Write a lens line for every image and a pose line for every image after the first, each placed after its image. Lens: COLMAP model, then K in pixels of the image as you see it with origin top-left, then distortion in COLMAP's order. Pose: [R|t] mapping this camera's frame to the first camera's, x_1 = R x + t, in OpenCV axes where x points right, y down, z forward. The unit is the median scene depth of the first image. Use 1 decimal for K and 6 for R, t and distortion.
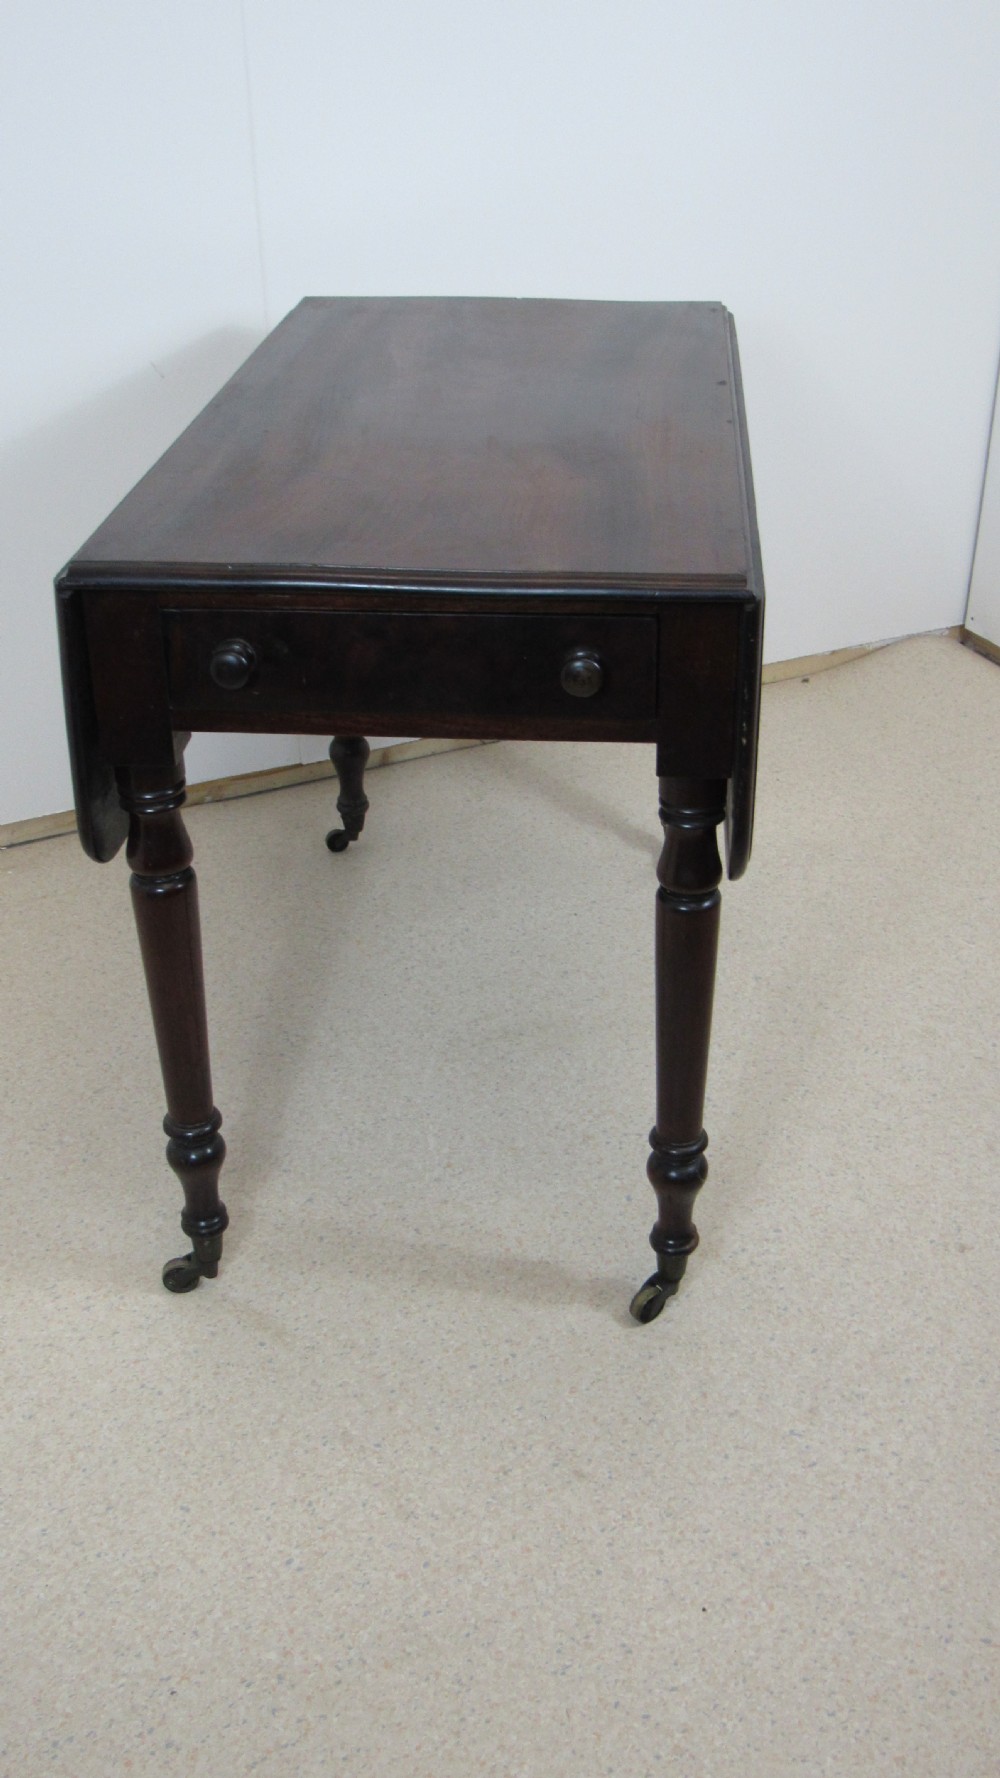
lens RADIAL K [[1684.5, 0, 509.1], [0, 1684.5, 905.6], [0, 0, 1]] dist [-0.057097, 0.000000]
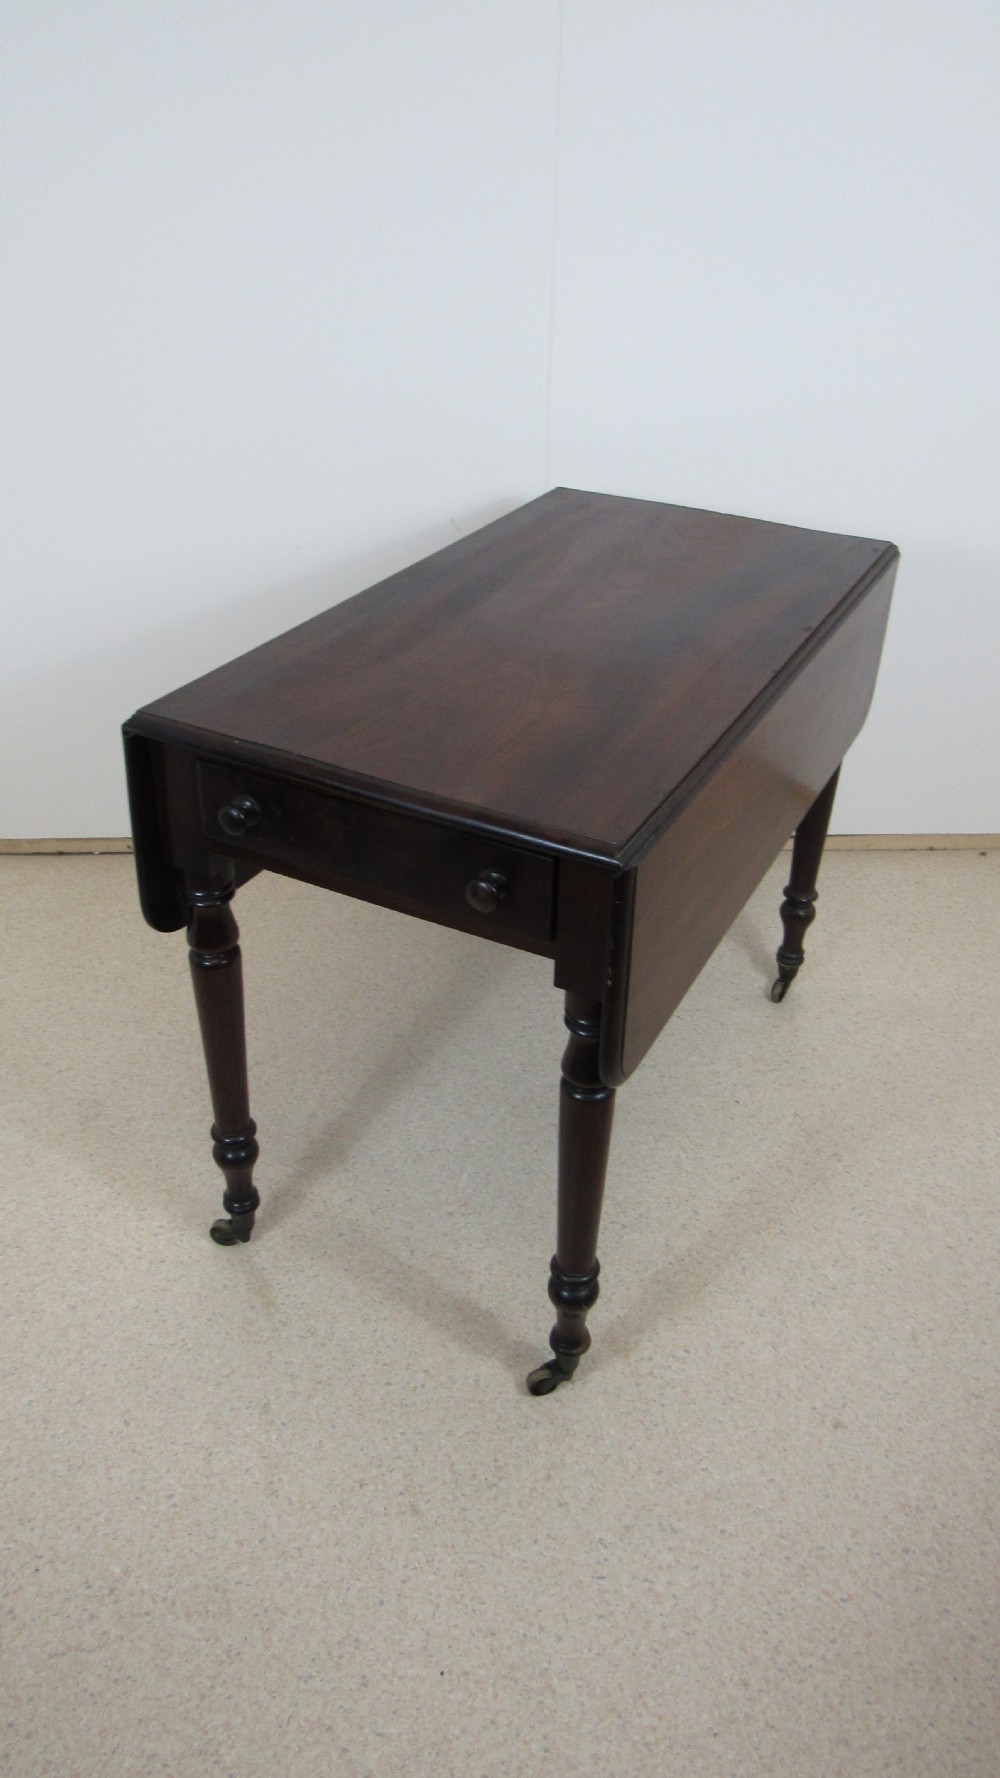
lens RADIAL K [[1222.5, 0, 534.7], [0, 1222.5, 897.7], [0, 0, 1]] dist [-0.038767, 0.015807]
pose [[0.925004, 0.236107, -0.297694, 0.269176], [-0.227040, 0.971700, 0.065208, -0.162473], [0.304666, 0.007271, 0.952432, 0.179023]]
